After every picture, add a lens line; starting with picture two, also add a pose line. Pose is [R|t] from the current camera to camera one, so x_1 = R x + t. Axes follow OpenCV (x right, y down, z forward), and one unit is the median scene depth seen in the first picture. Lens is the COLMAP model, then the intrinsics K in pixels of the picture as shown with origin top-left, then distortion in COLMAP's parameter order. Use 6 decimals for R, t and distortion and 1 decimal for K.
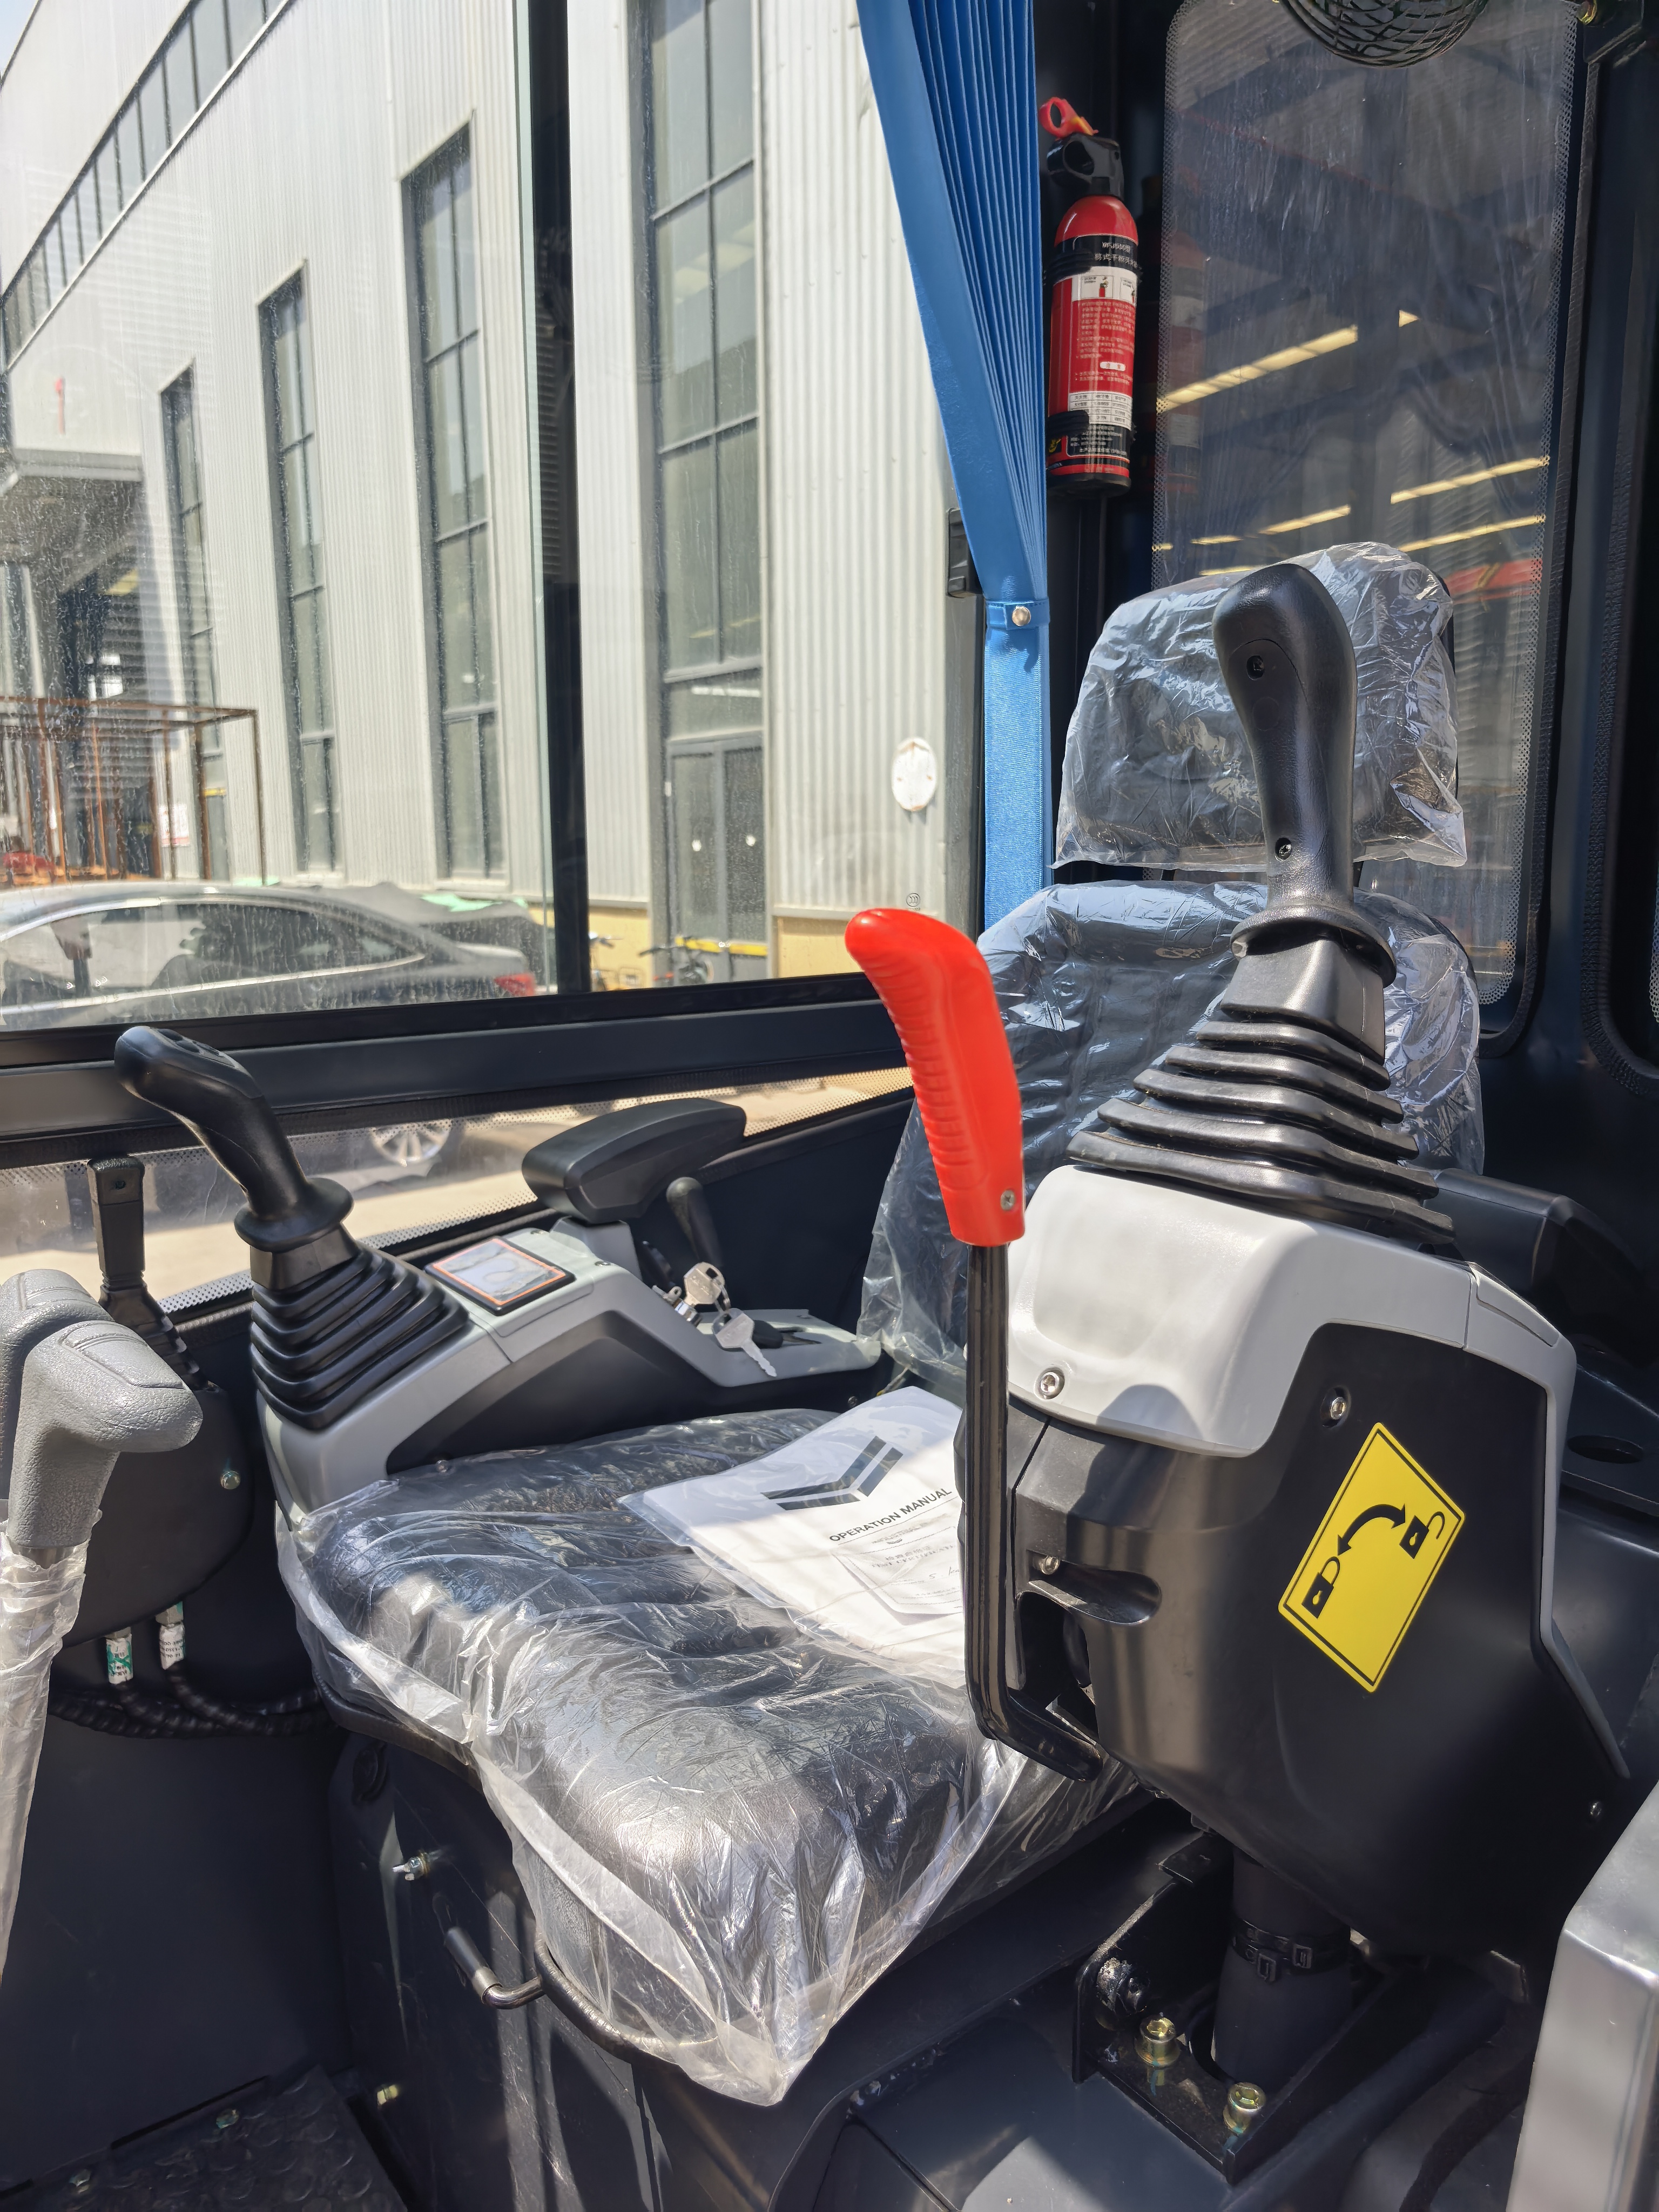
lens RADIAL K [[1581.0, 0, 827.3], [0, 1581.0, 1100.4], [0, 0, 1]] dist [0.027099, -0.030199]
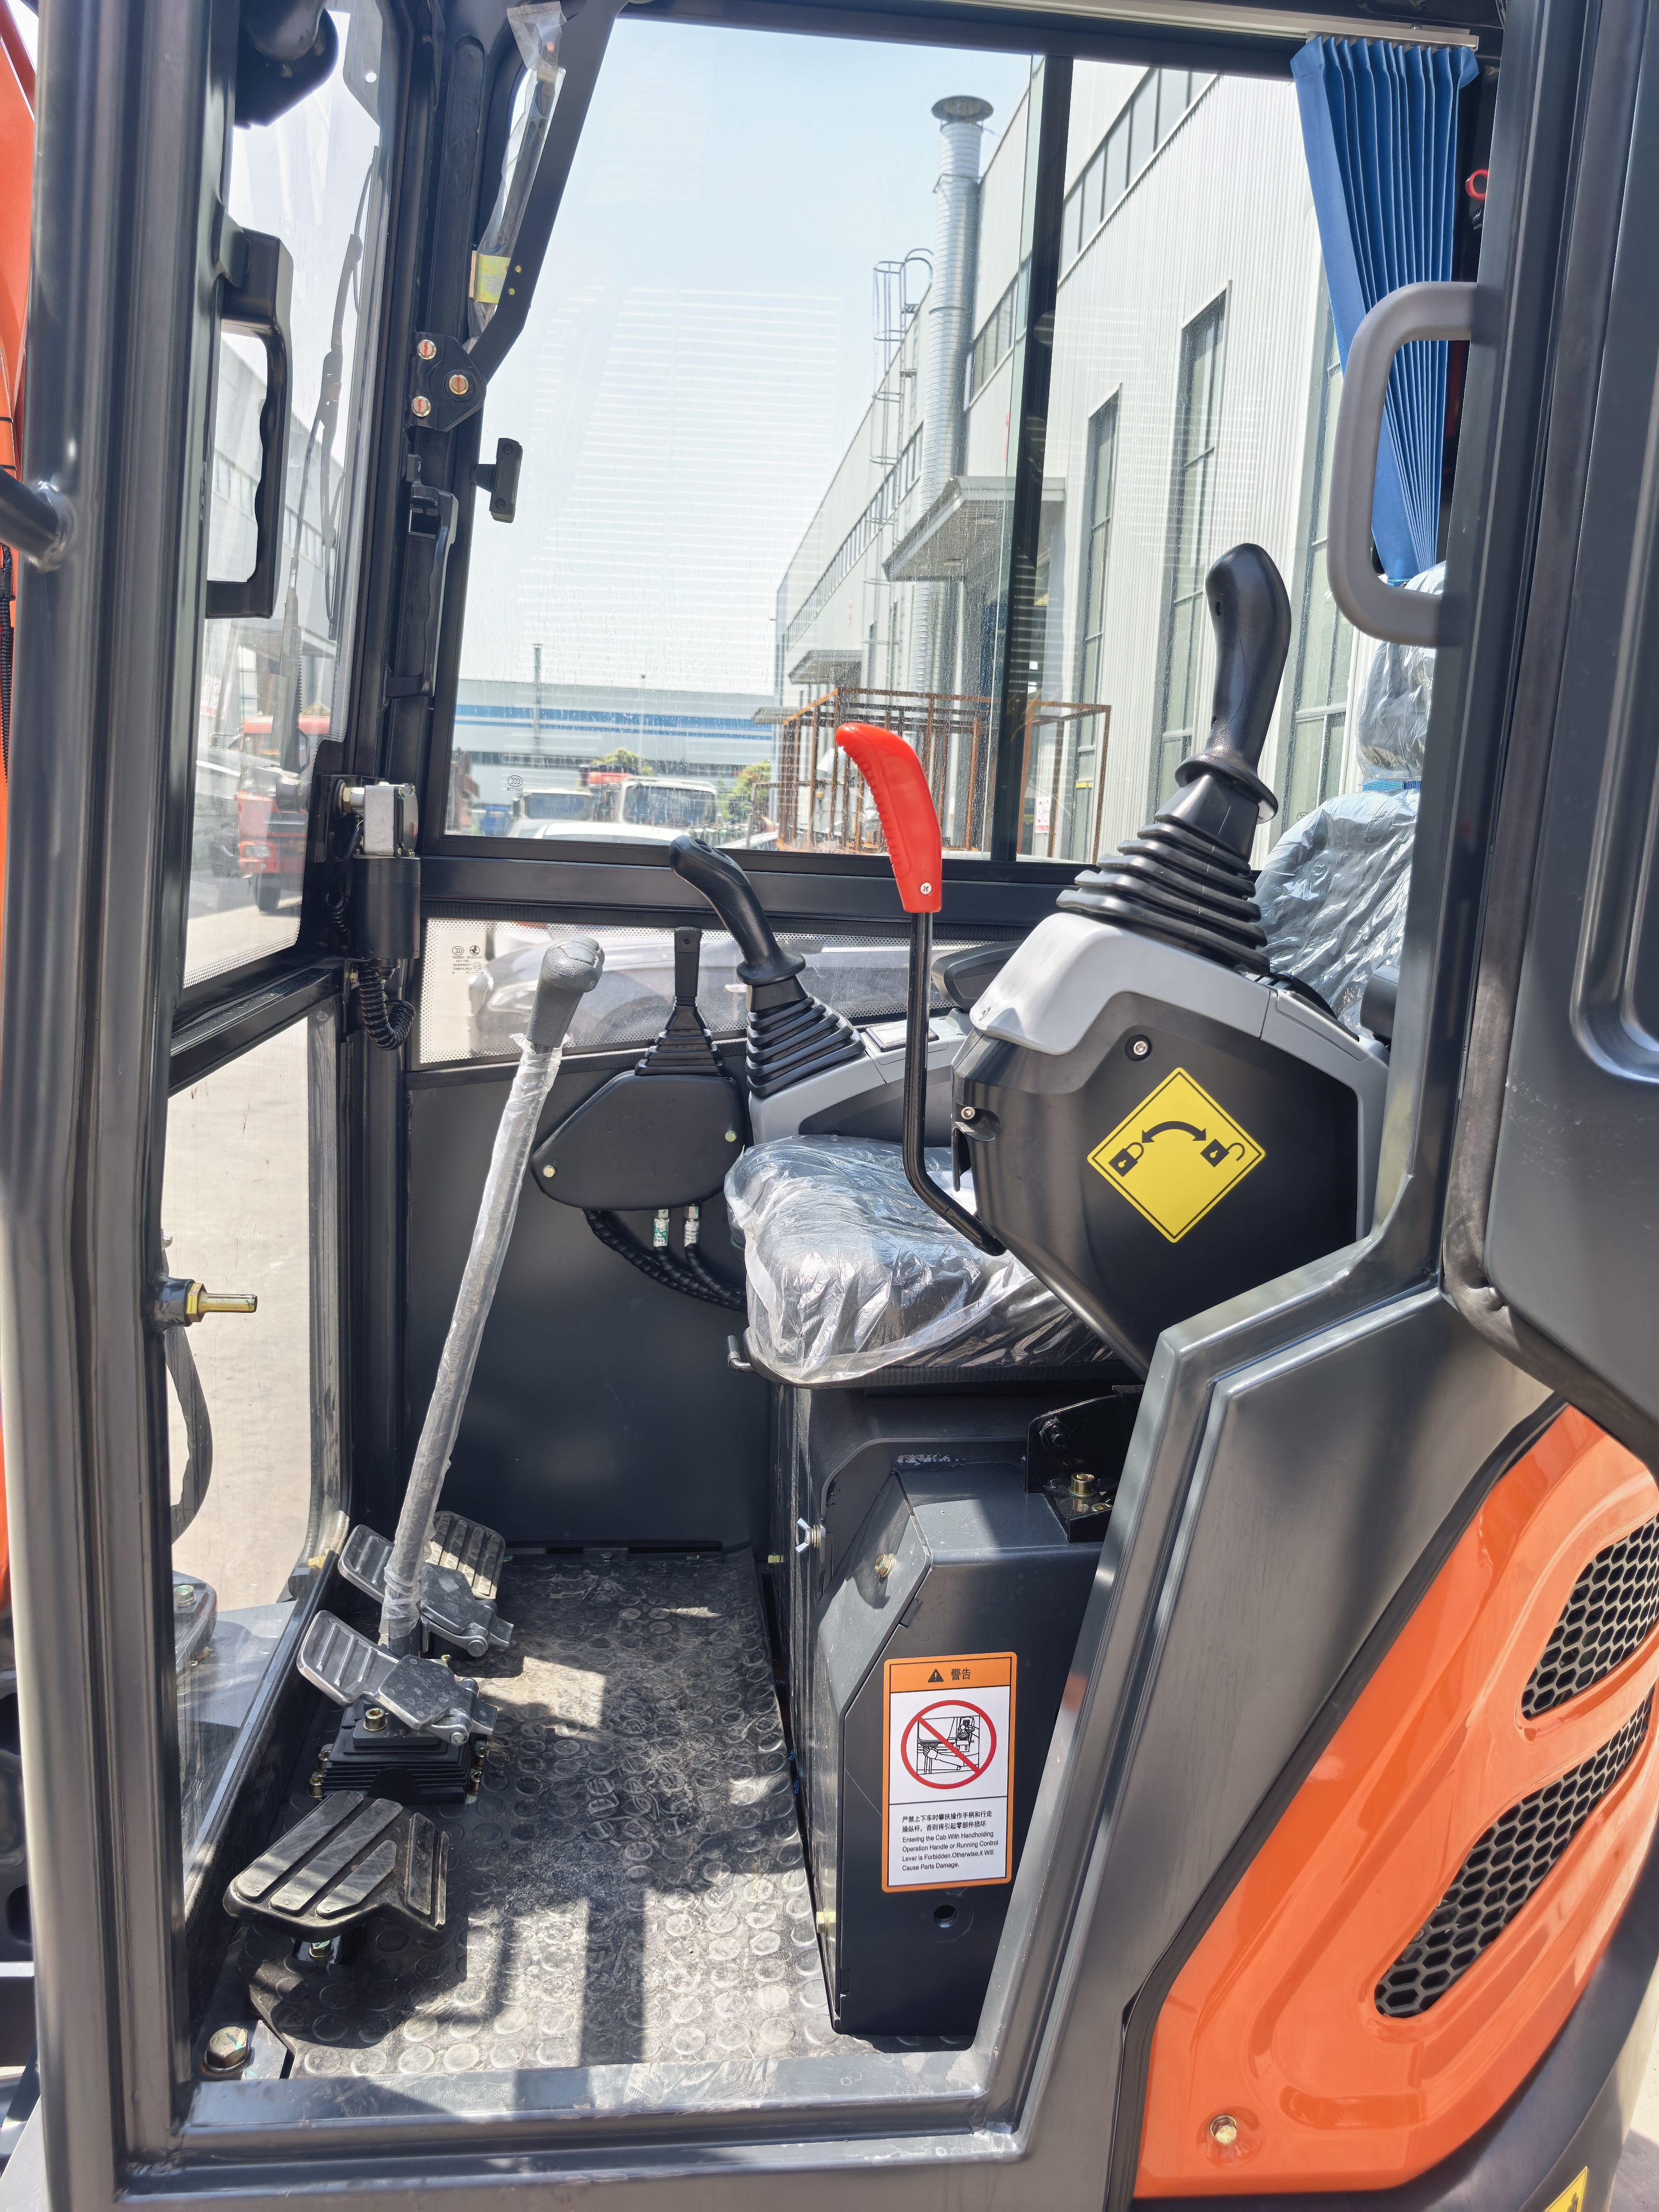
lens RADIAL K [[1581.0, 0, 827.3], [0, 1581.0, 1100.4], [0, 0, 1]] dist [0.027099, -0.030199]
pose [[0.858976, 0.130967, -0.494982, 0.525616], [-0.132308, 0.990675, 0.032519, 0.143493], [0.494625, 0.037557, 0.868294, -0.369830]]
